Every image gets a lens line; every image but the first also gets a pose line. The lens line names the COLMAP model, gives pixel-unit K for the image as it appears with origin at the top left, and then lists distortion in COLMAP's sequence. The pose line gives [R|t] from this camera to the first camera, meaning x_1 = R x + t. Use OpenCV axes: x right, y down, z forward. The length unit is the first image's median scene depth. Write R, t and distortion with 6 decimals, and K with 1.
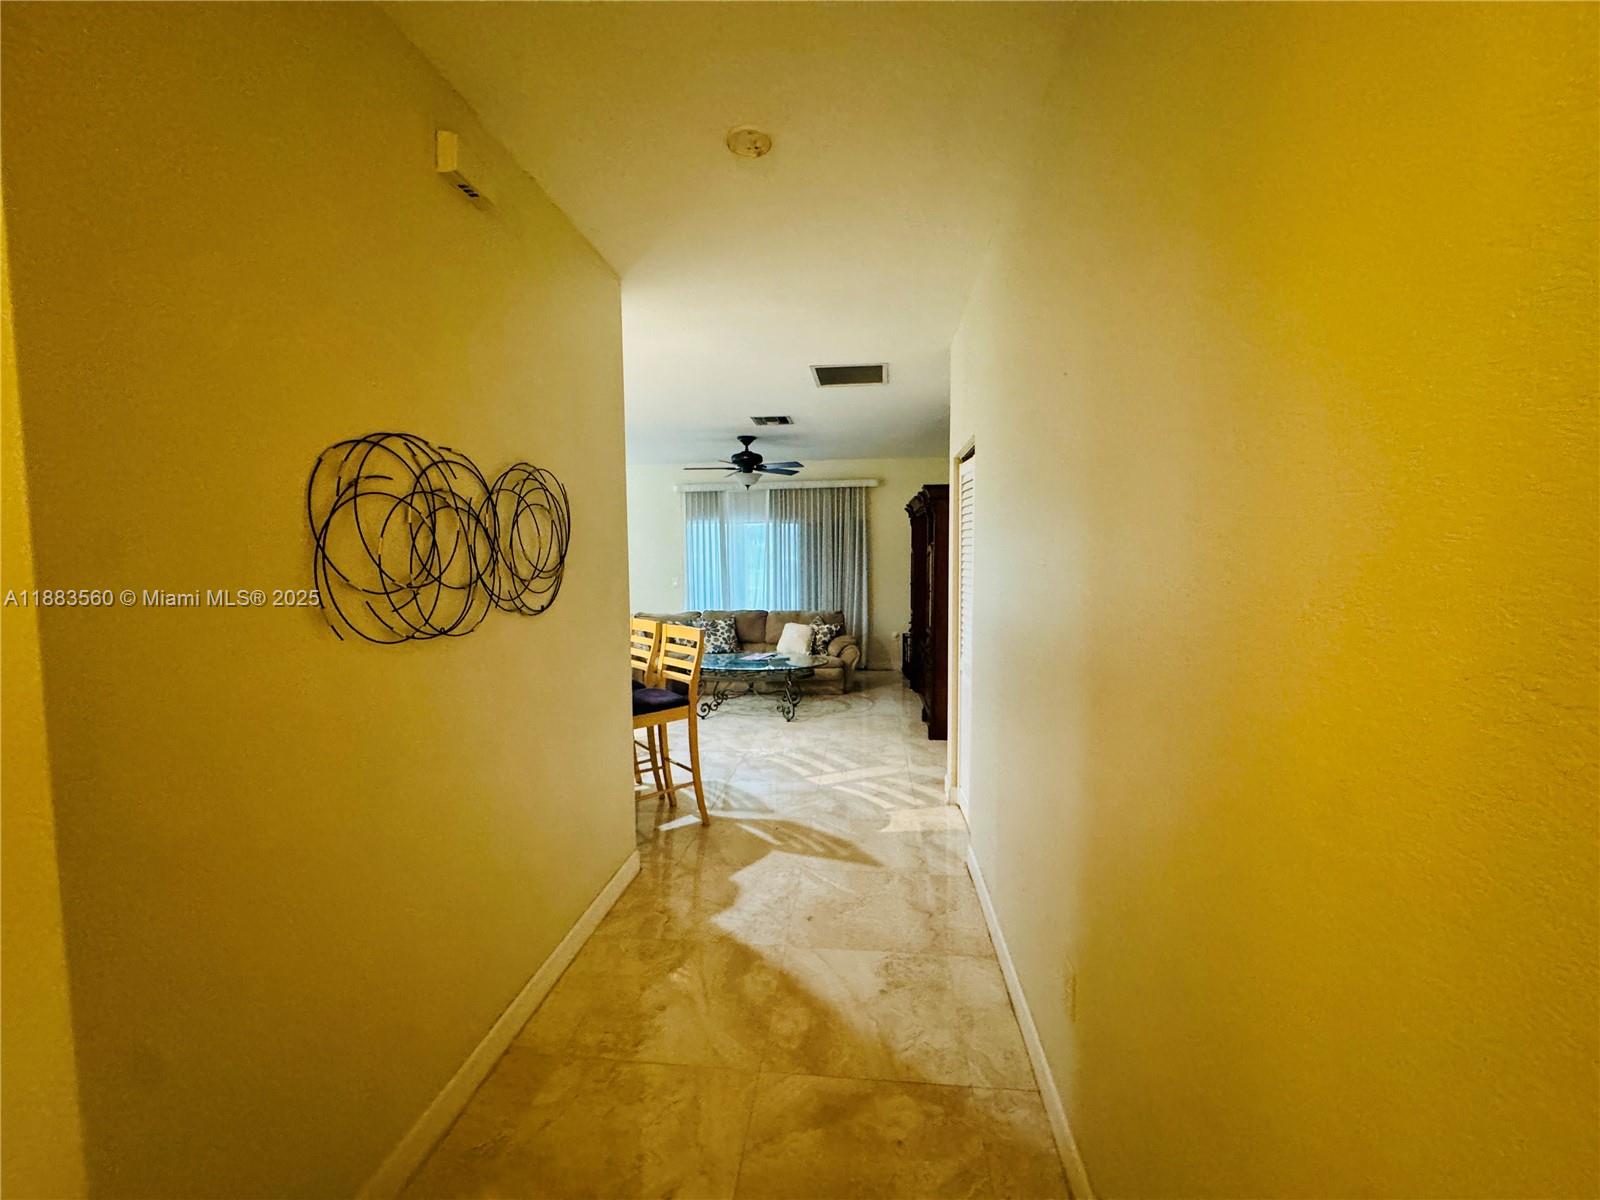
lens RADIAL K [[643.5, 0, 798.6], [0, 643.5, 602.0], [0, 0, 1]] dist [-0.001976, -0.000230]
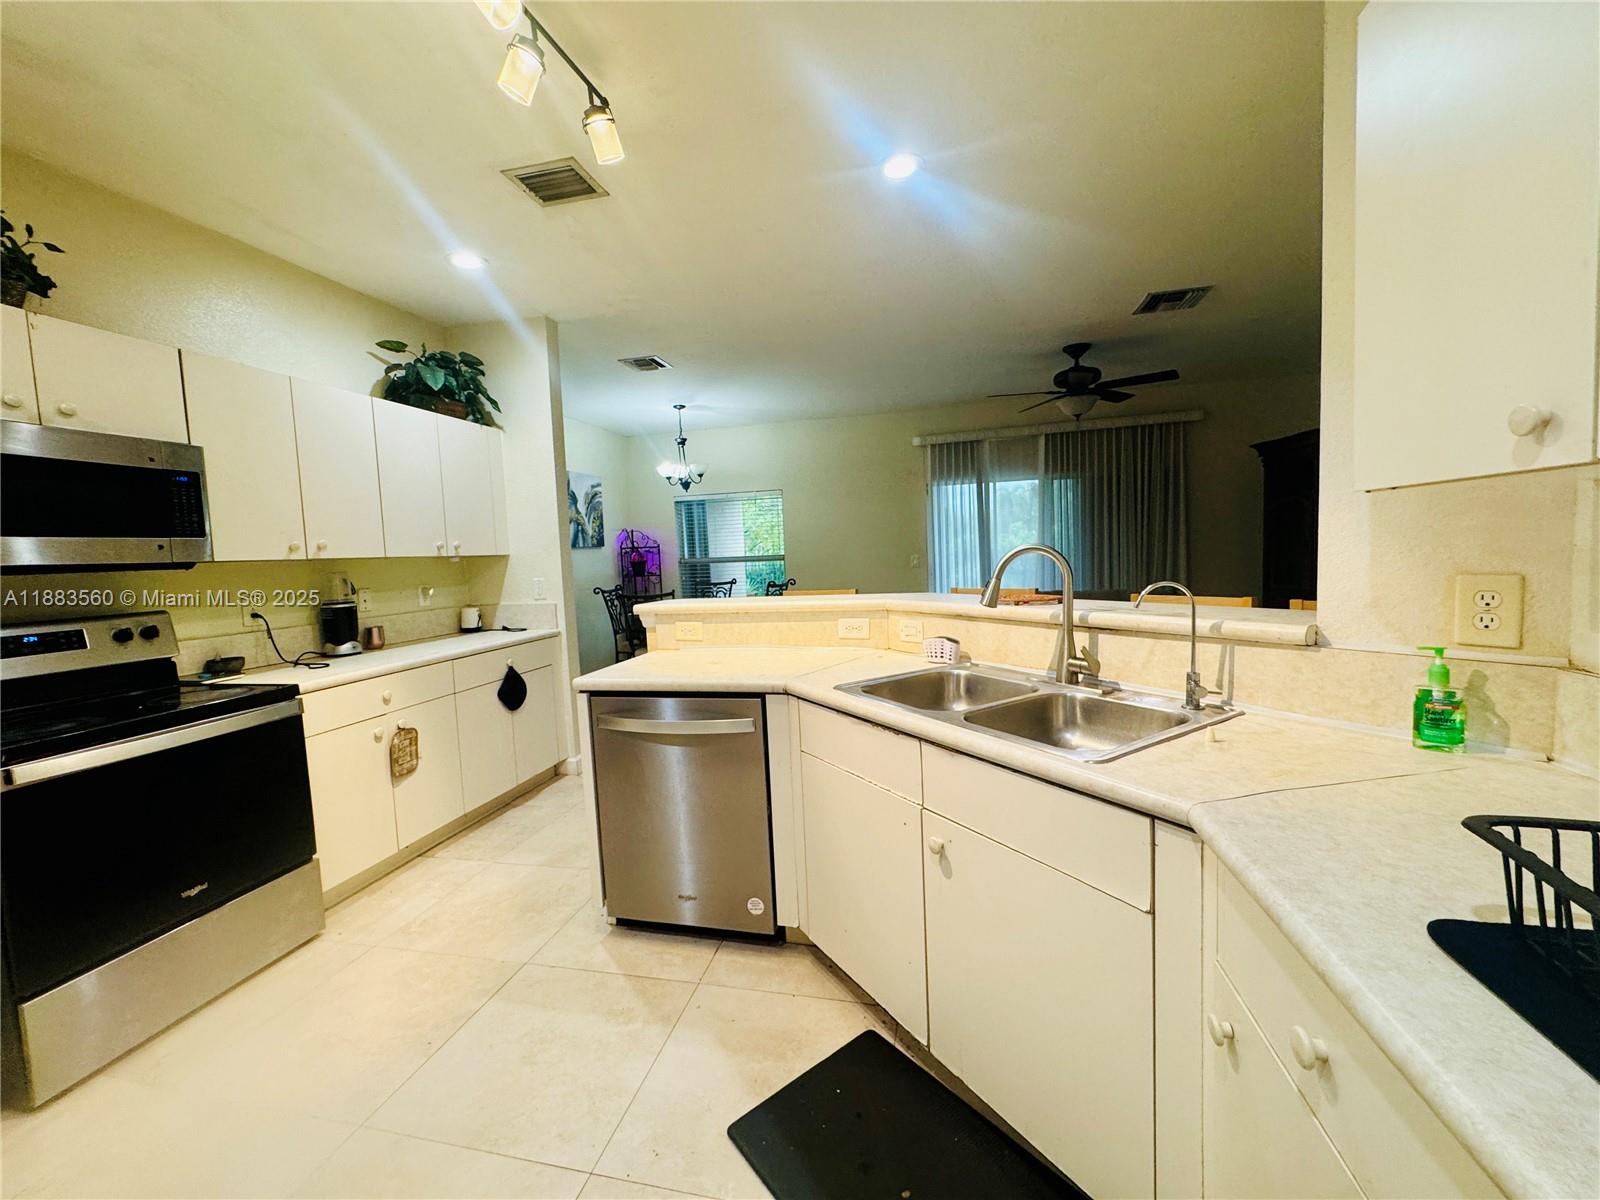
lens RADIAL K [[637.6, 0, 800.0], [0, 637.6, 600.0], [0, 0, 1]] dist [0.000368, 0.000342]
pose [[0.991982, -0.026833, -0.123495, -0.330530], [0.027944, 0.999583, 0.007278, 0.012133], [0.123248, -0.010670, 0.992319, 0.277480]]
